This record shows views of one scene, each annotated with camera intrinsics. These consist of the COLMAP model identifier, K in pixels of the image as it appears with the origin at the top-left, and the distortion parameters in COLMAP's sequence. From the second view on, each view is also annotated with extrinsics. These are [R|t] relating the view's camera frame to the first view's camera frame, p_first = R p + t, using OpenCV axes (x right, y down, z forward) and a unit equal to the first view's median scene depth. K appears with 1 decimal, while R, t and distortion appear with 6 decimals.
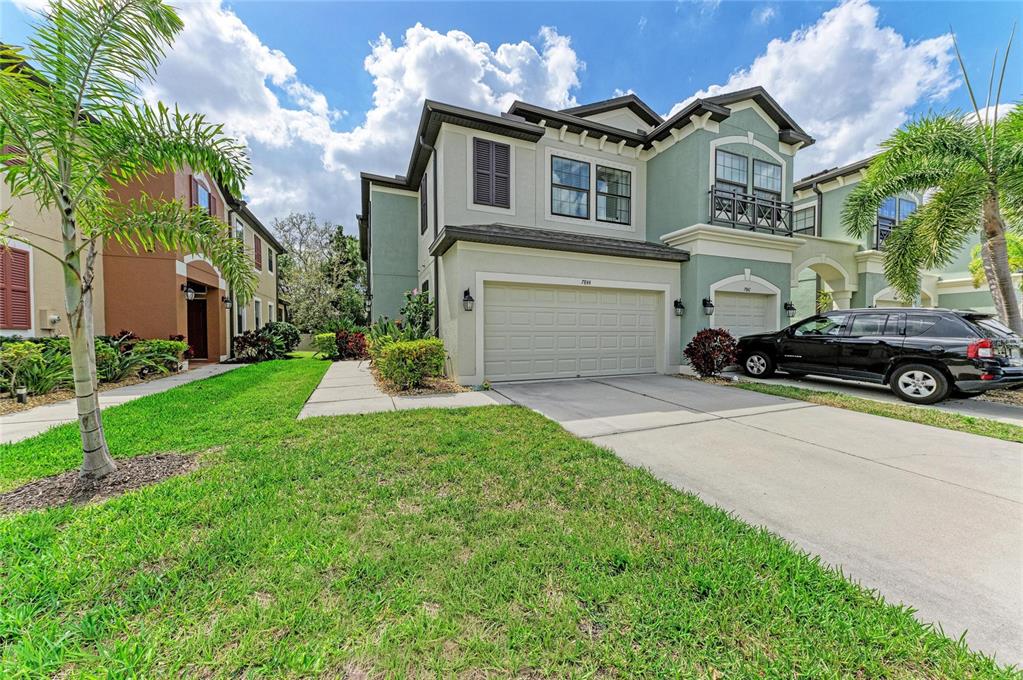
lens RADIAL K [[359.6, 0, 512.9], [0, 359.6, 337.2], [0, 0, 1]] dist [0.000136, -0.000012]
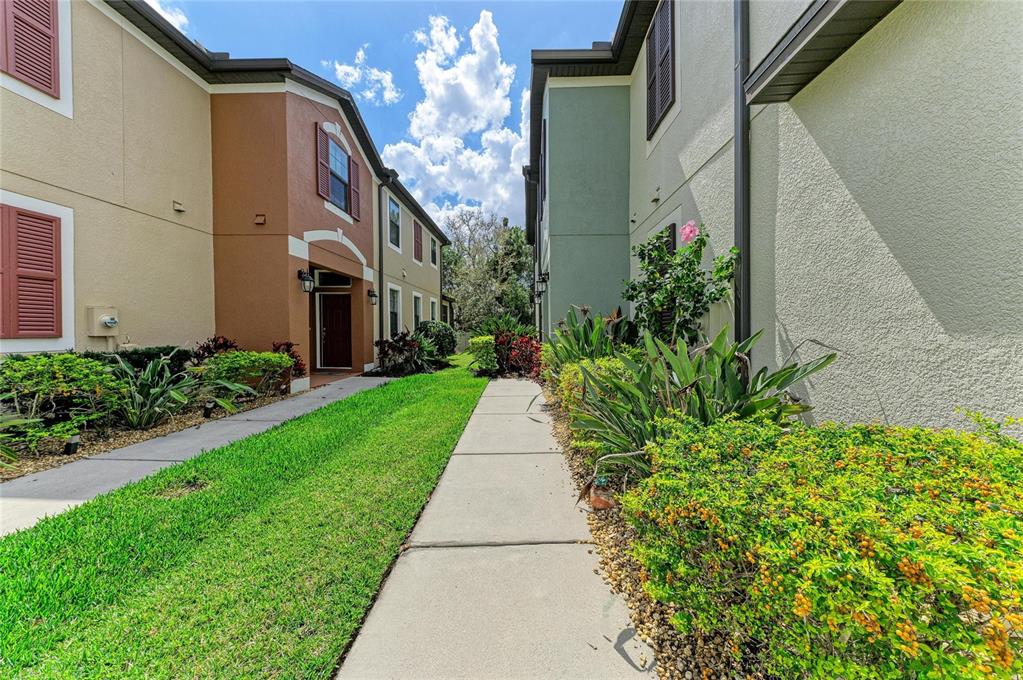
lens RADIAL K [[359.6, 0, 512.9], [0, 359.6, 337.2], [0, 0, 1]] dist [0.000136, -0.000012]
pose [[0.908597, 0.009745, -0.417561, -0.164596], [-0.004889, 0.999907, 0.012697, -0.017989], [0.417646, -0.009495, 0.908560, 0.369322]]
